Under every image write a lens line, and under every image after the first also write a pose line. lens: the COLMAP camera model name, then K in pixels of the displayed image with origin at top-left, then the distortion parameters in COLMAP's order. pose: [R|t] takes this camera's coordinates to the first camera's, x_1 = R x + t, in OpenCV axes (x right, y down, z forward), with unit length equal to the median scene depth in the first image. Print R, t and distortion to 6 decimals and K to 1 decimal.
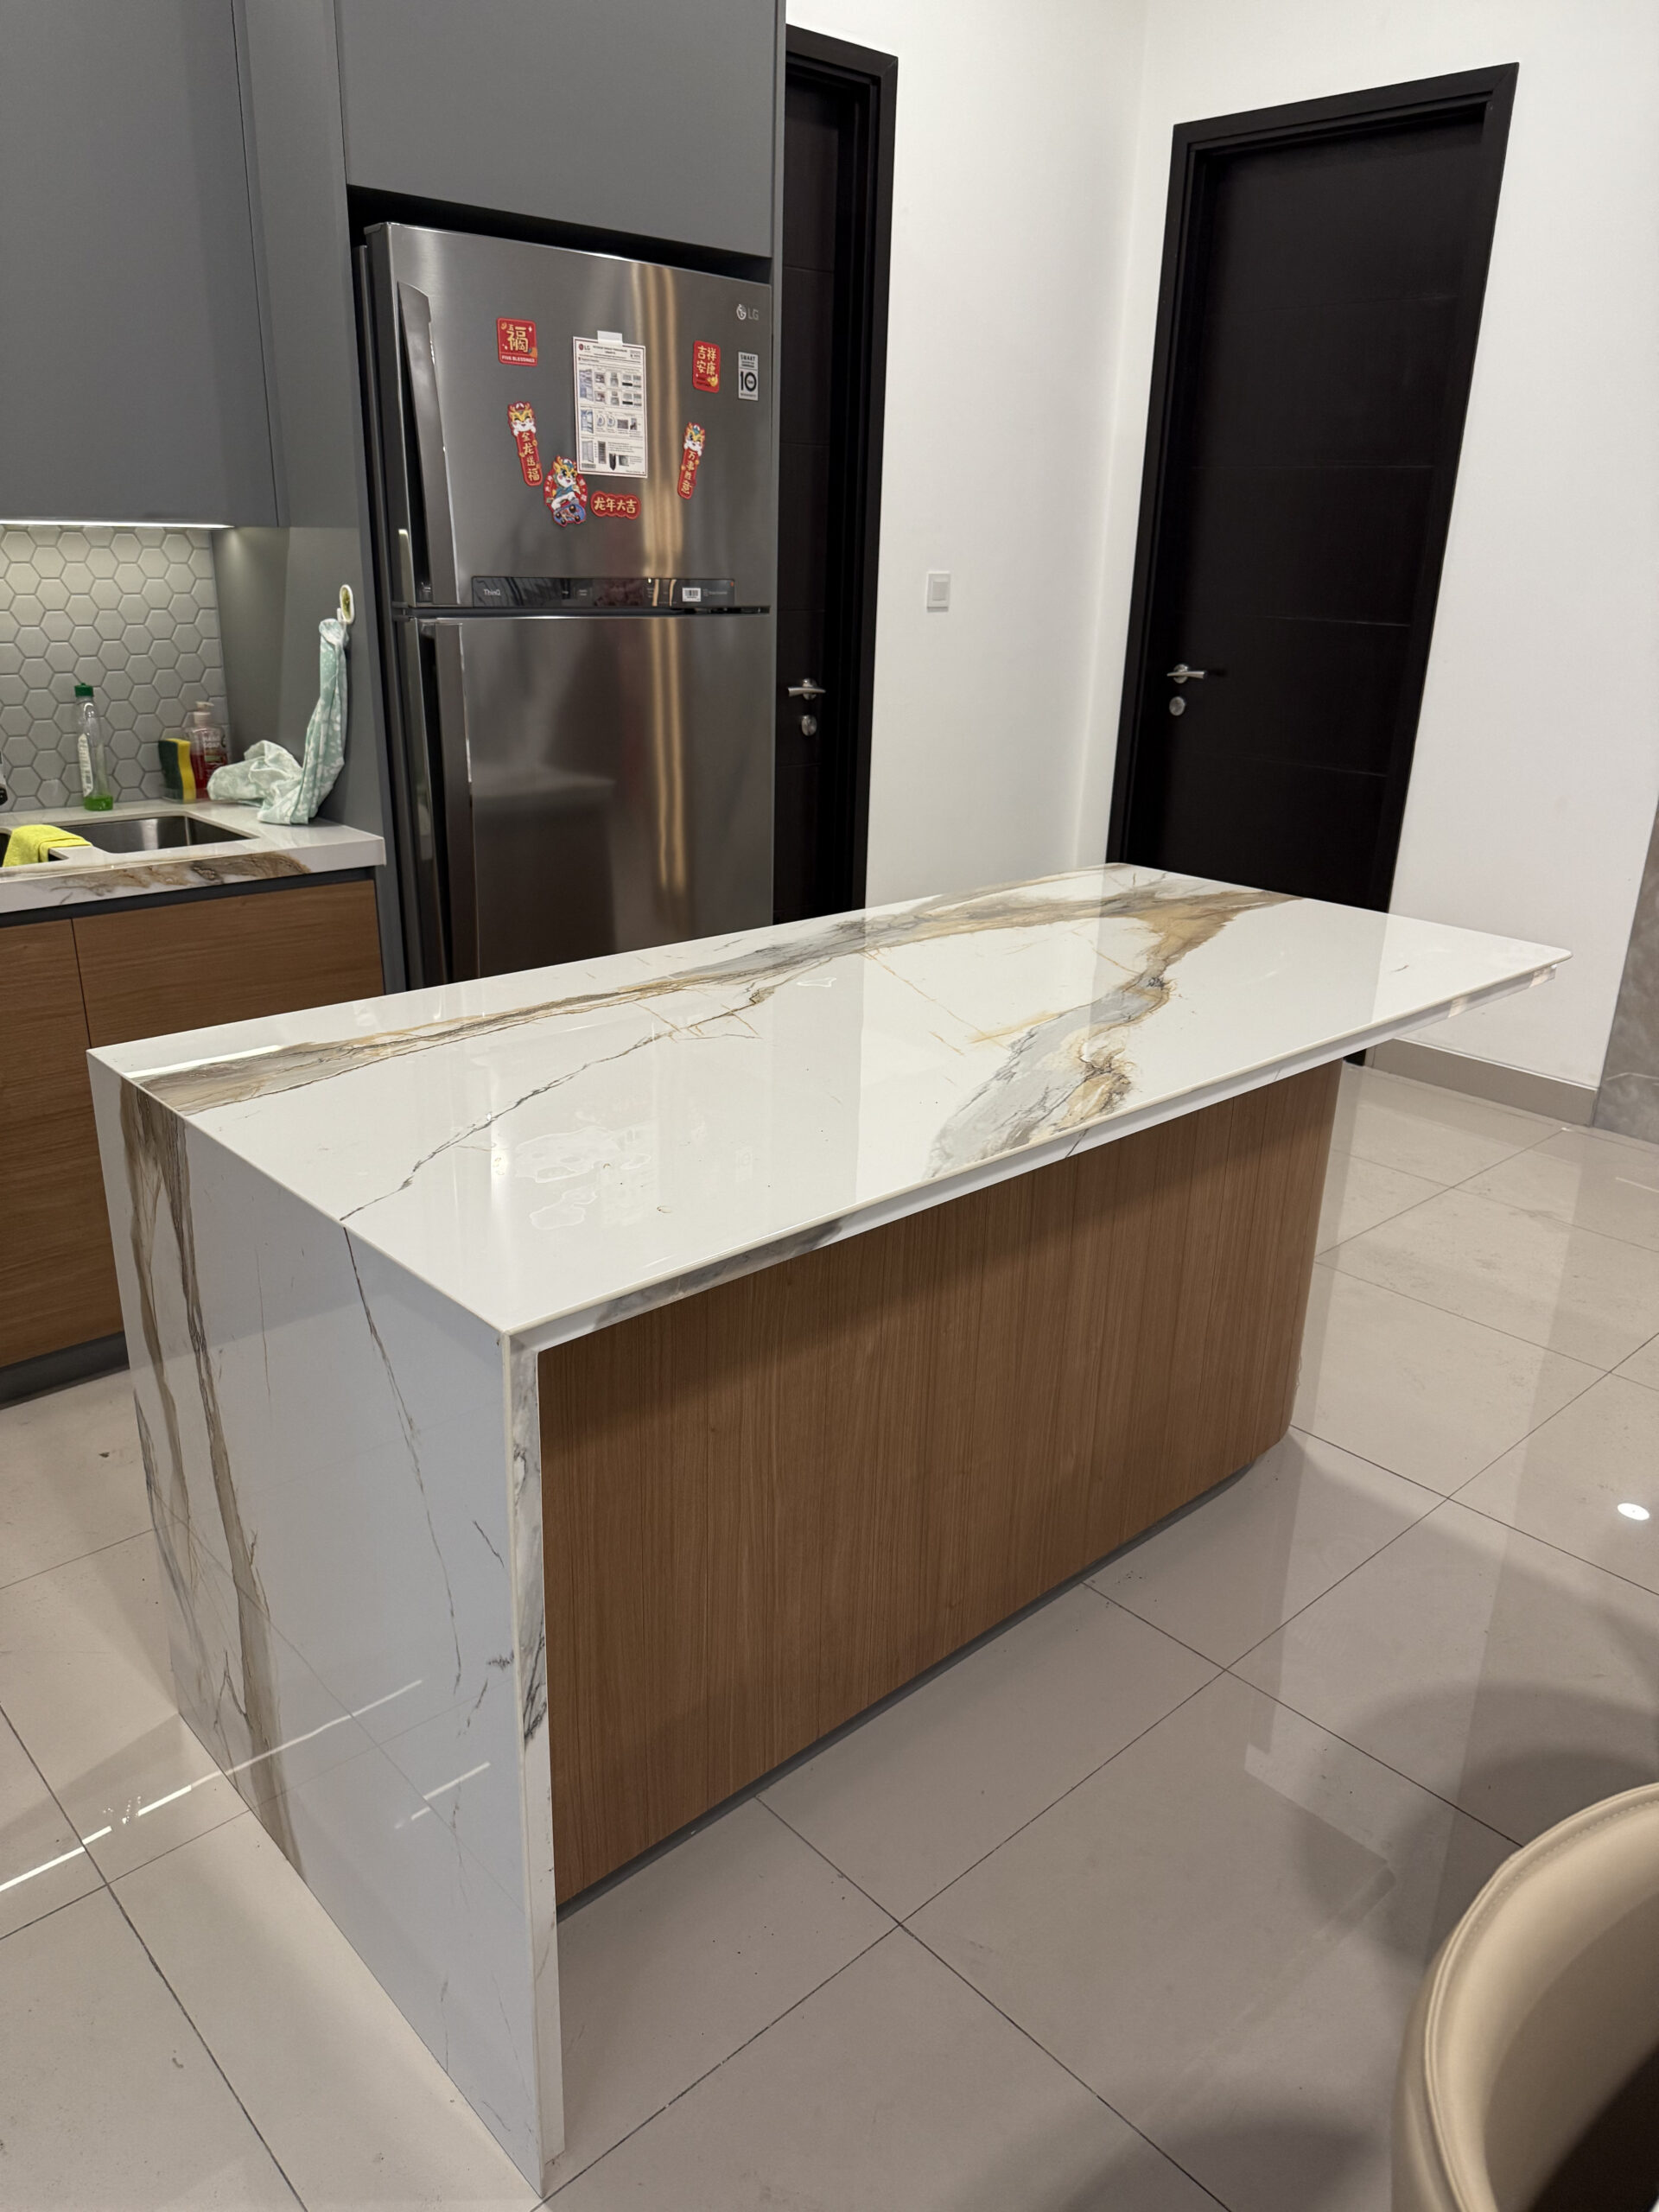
lens RADIAL K [[1574.2, 0, 843.5], [0, 1574.2, 1157.5], [0, 0, 1]] dist [0.021914, -0.076294]
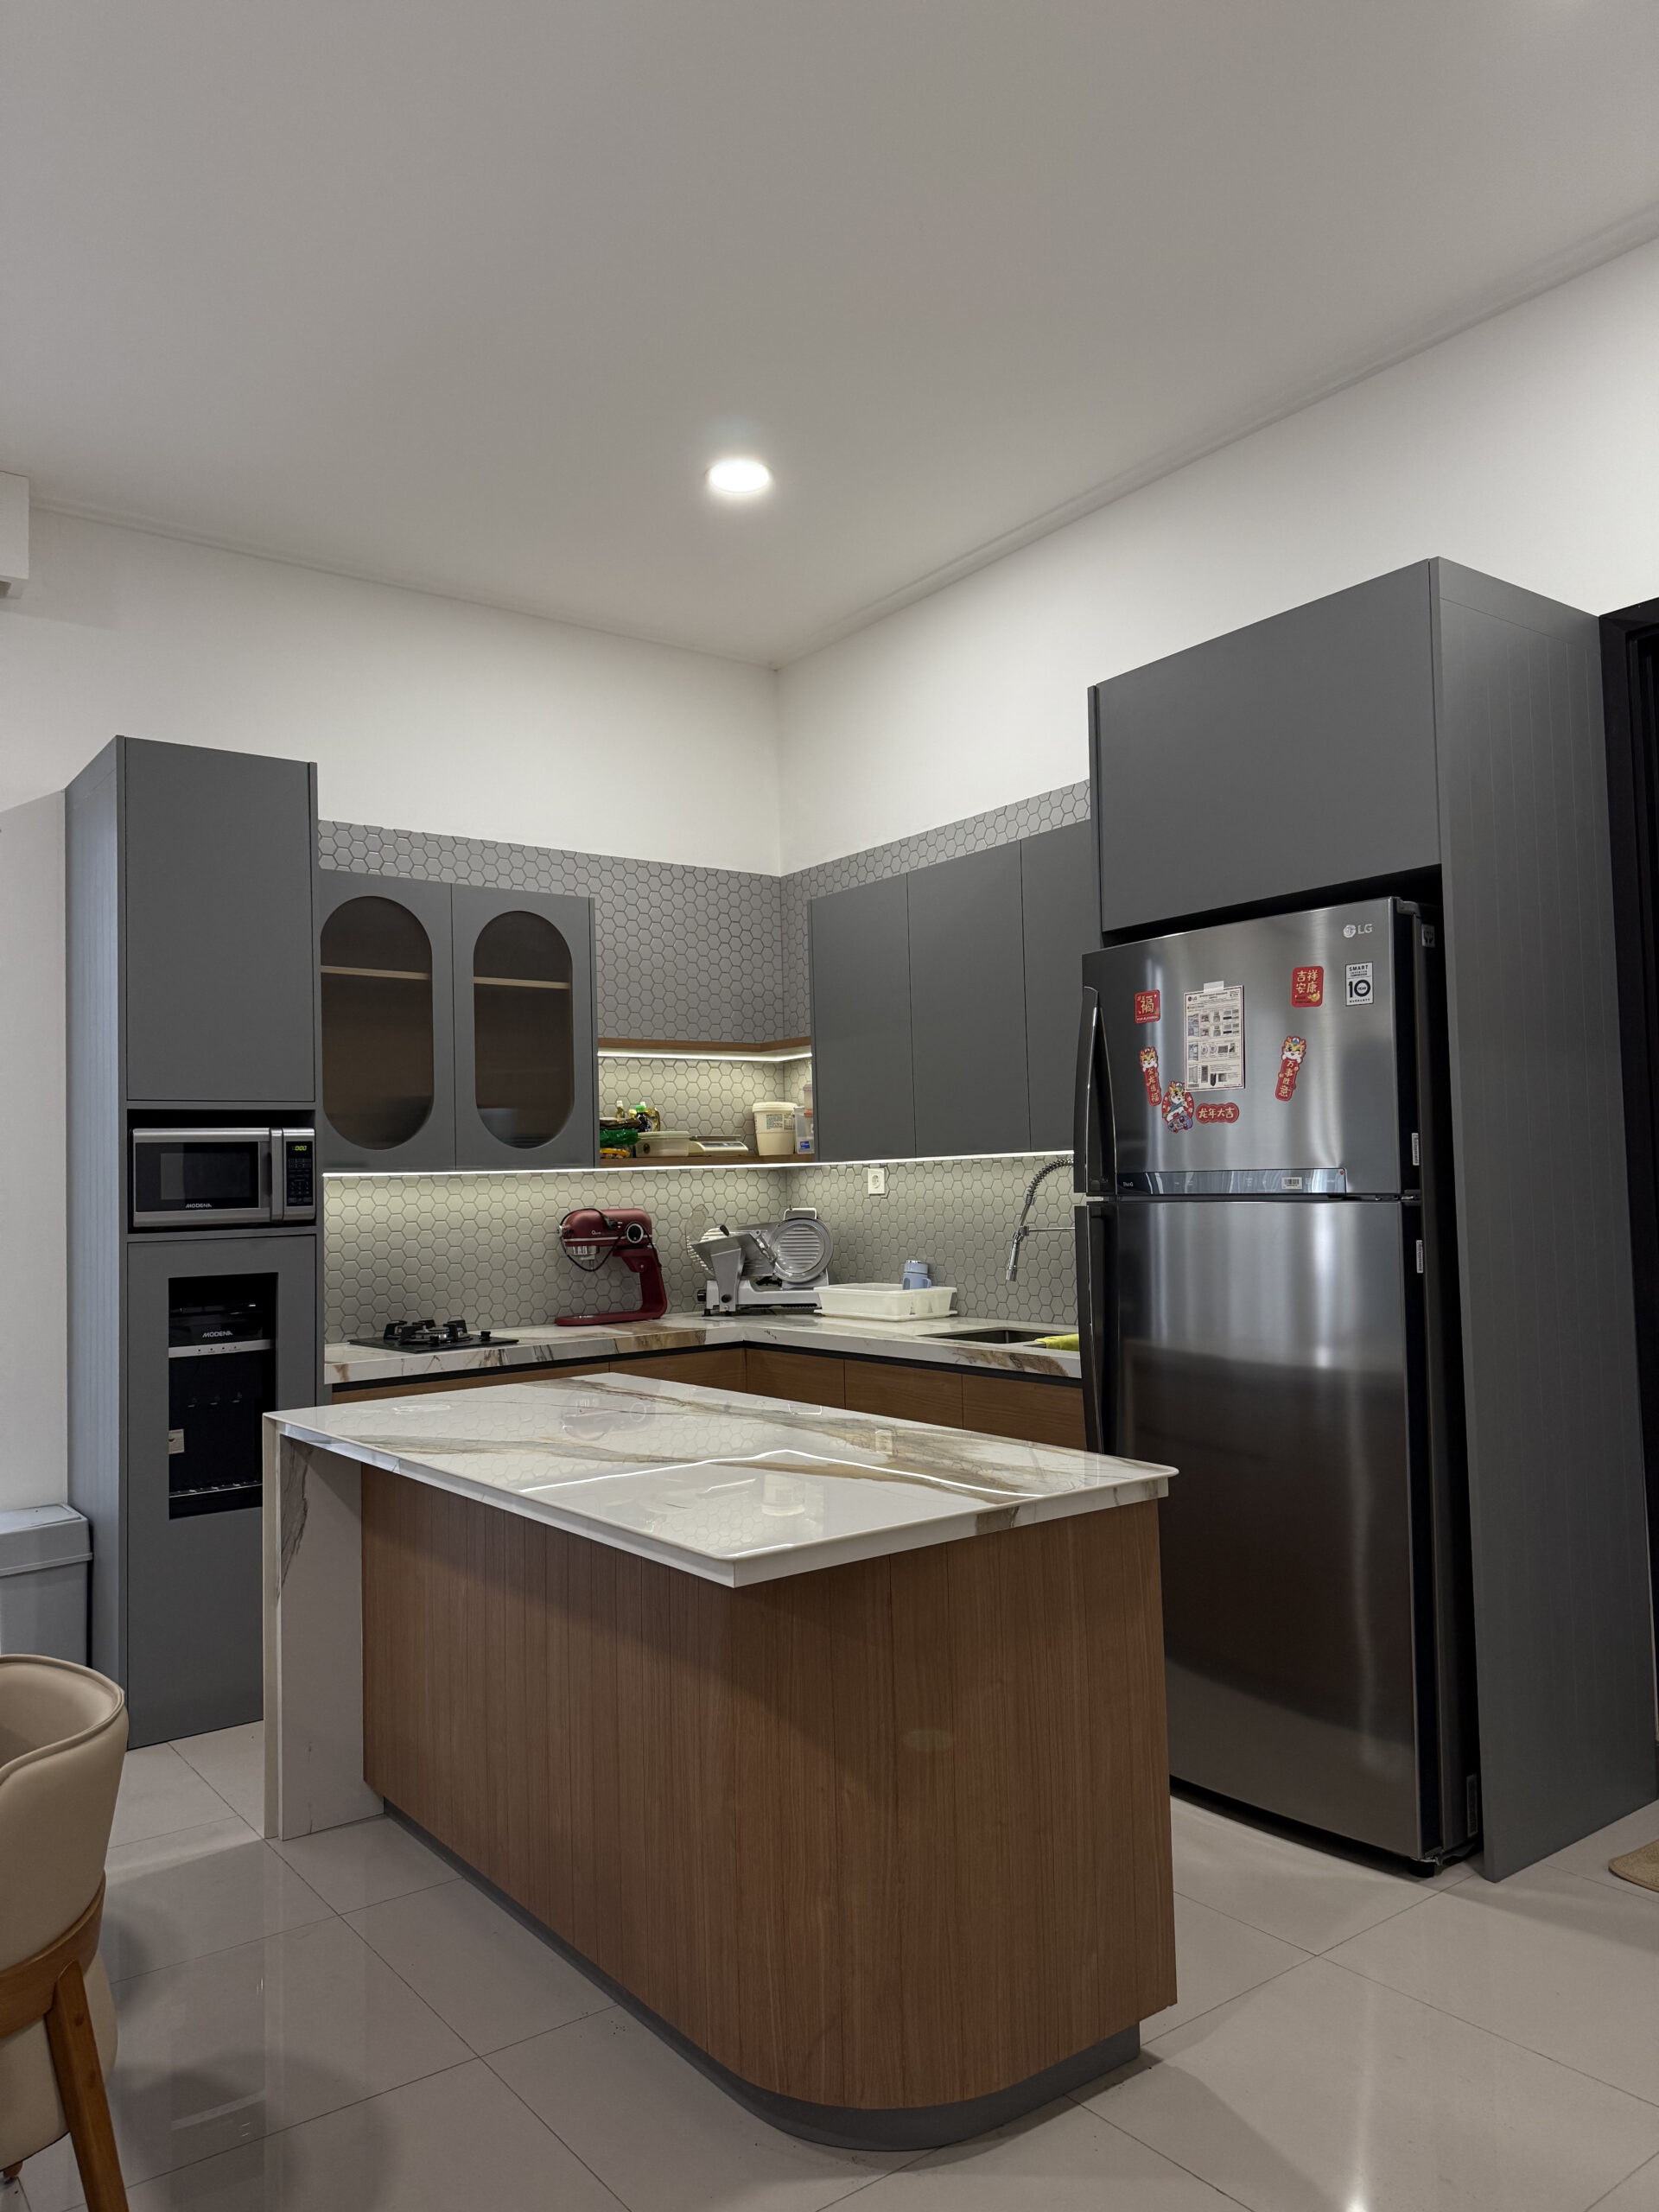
lens RADIAL K [[1567.6, 0, 802.5], [0, 1567.6, 1109.2], [0, 0, 1]] dist [0.104494, -0.083303]
pose [[-0.126353, -0.073199, -0.989281, 1.098338], [-0.343336, 0.938863, -0.025617, -0.288571], [0.930675, 0.336419, -0.143760, 0.907967]]
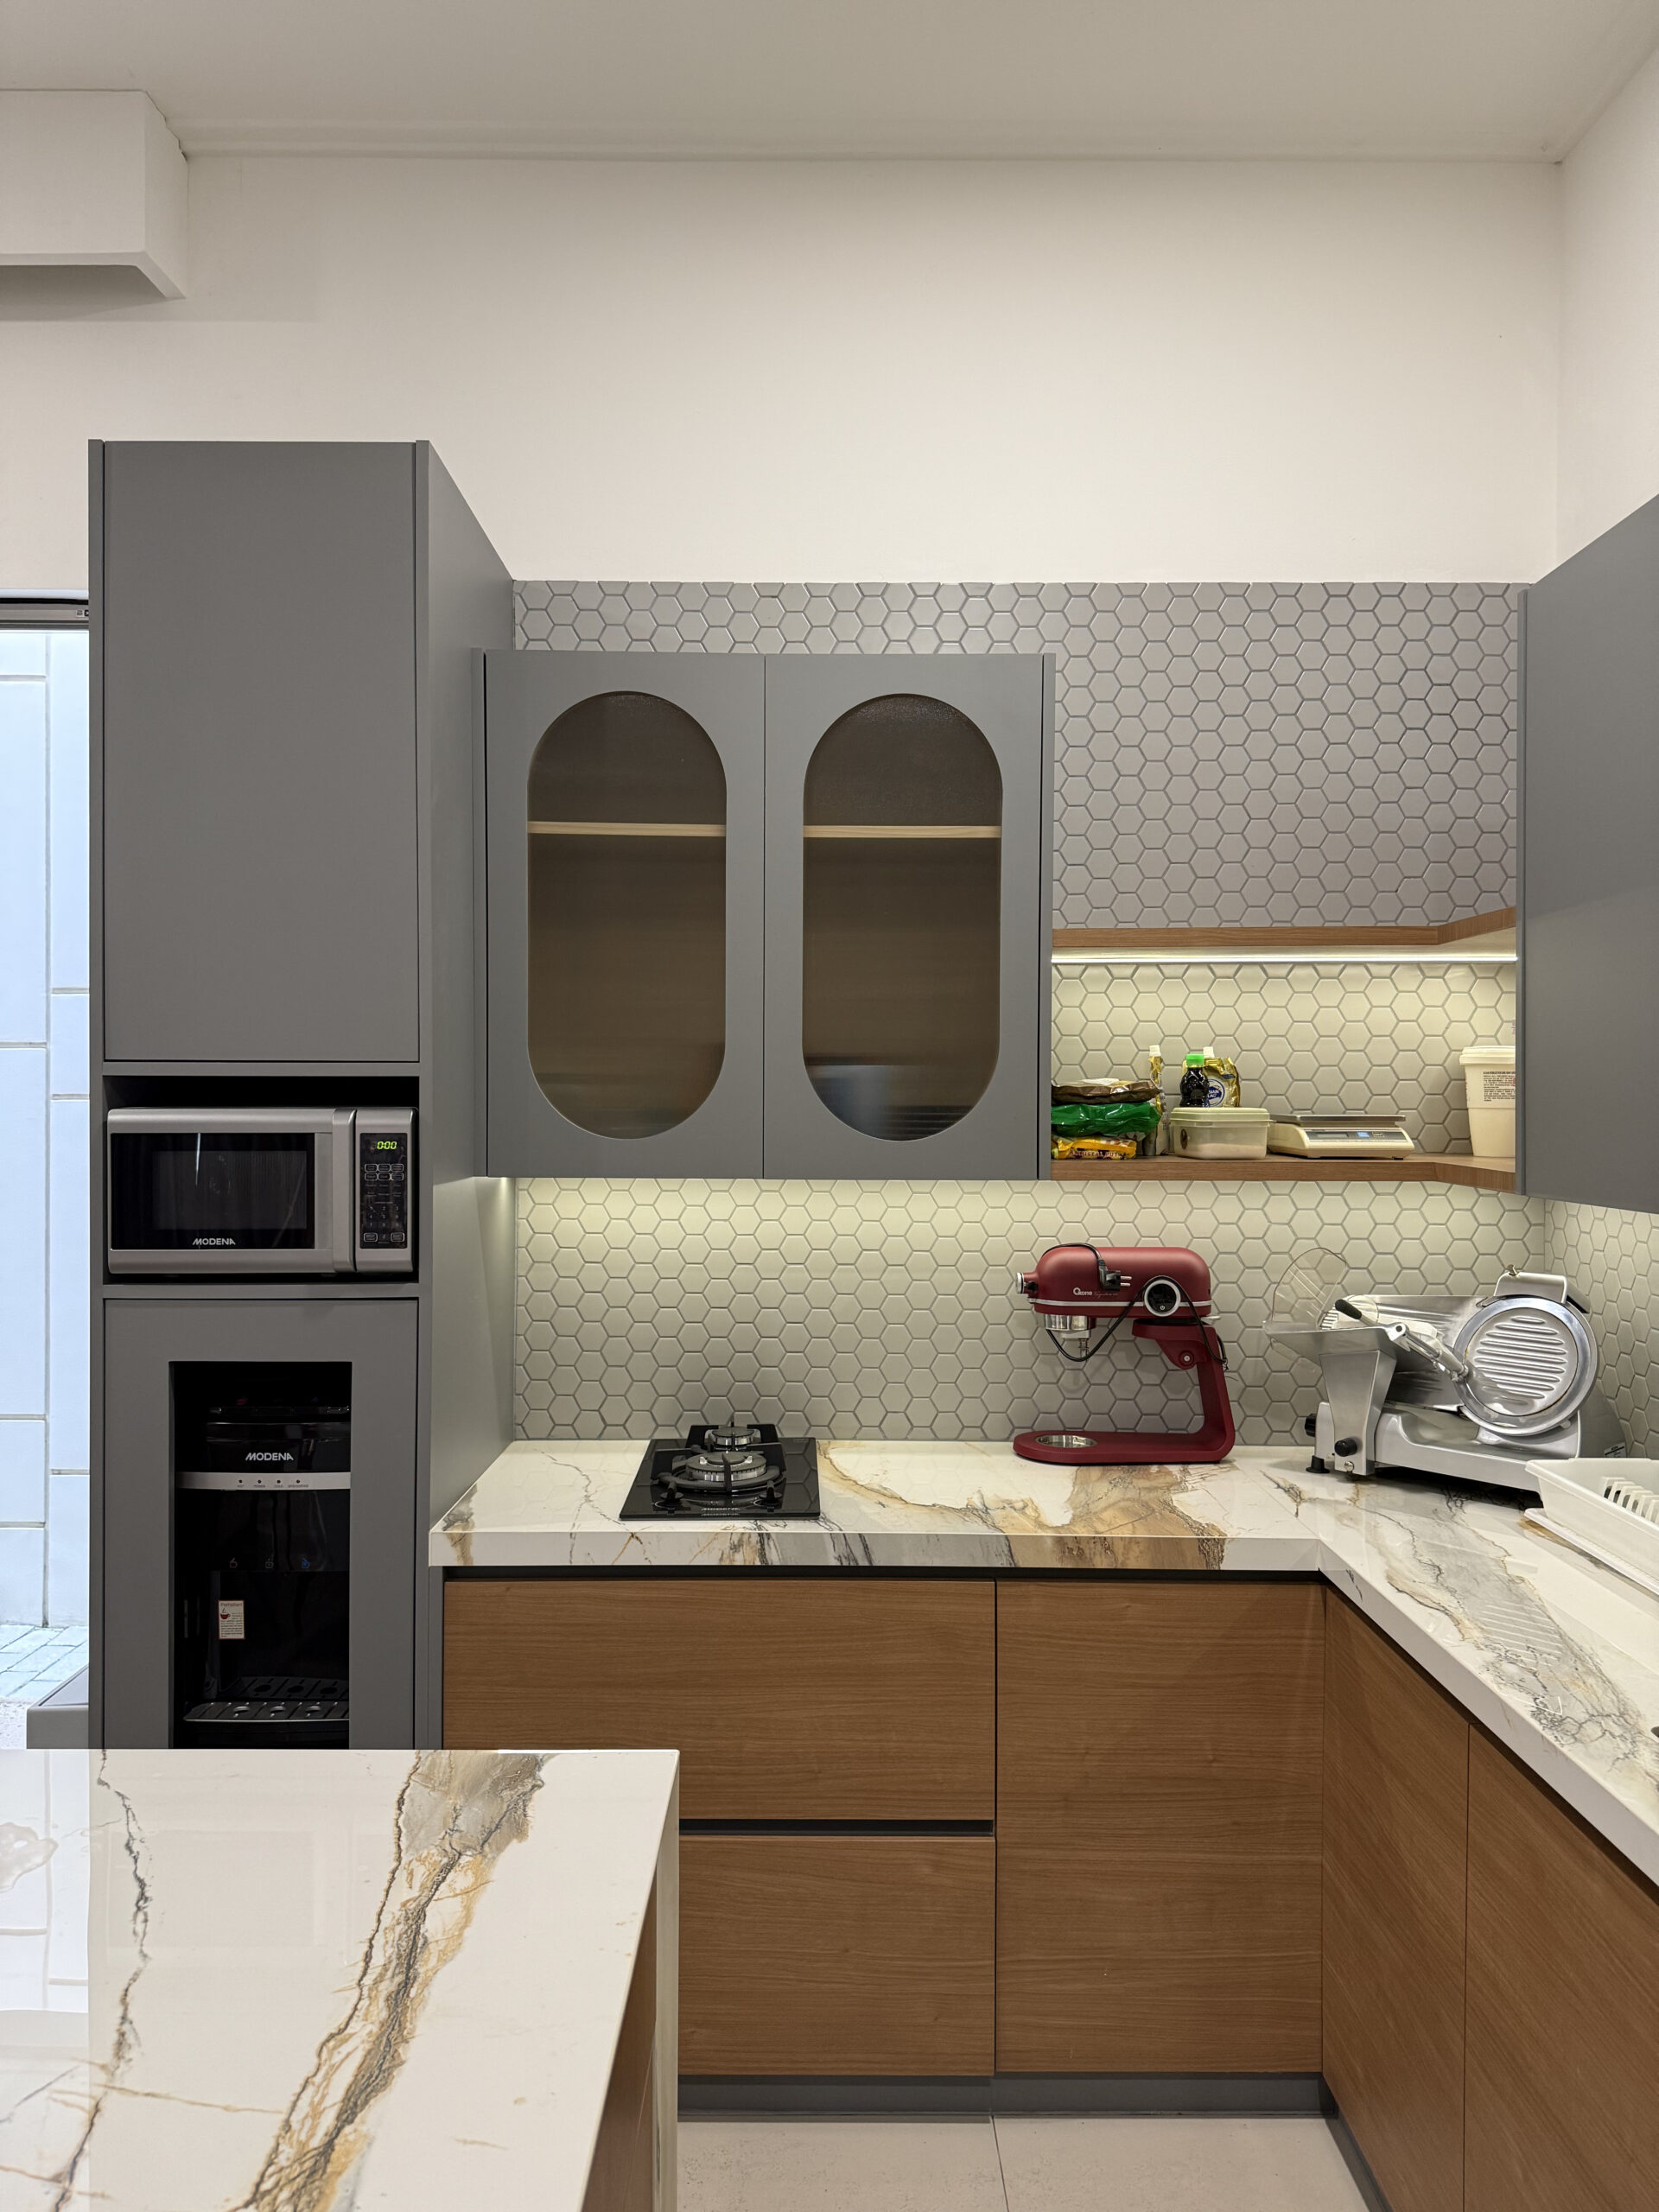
lens RADIAL K [[1567.6, 0, 802.5], [0, 1567.6, 1109.2], [0, 0, 1]] dist [0.104494, -0.083303]
pose [[-0.681300, -0.024677, -0.731588, 0.107066], [-0.290310, 0.926580, 0.239100, -0.415565], [0.671975, 0.375286, -0.638443, 0.940859]]
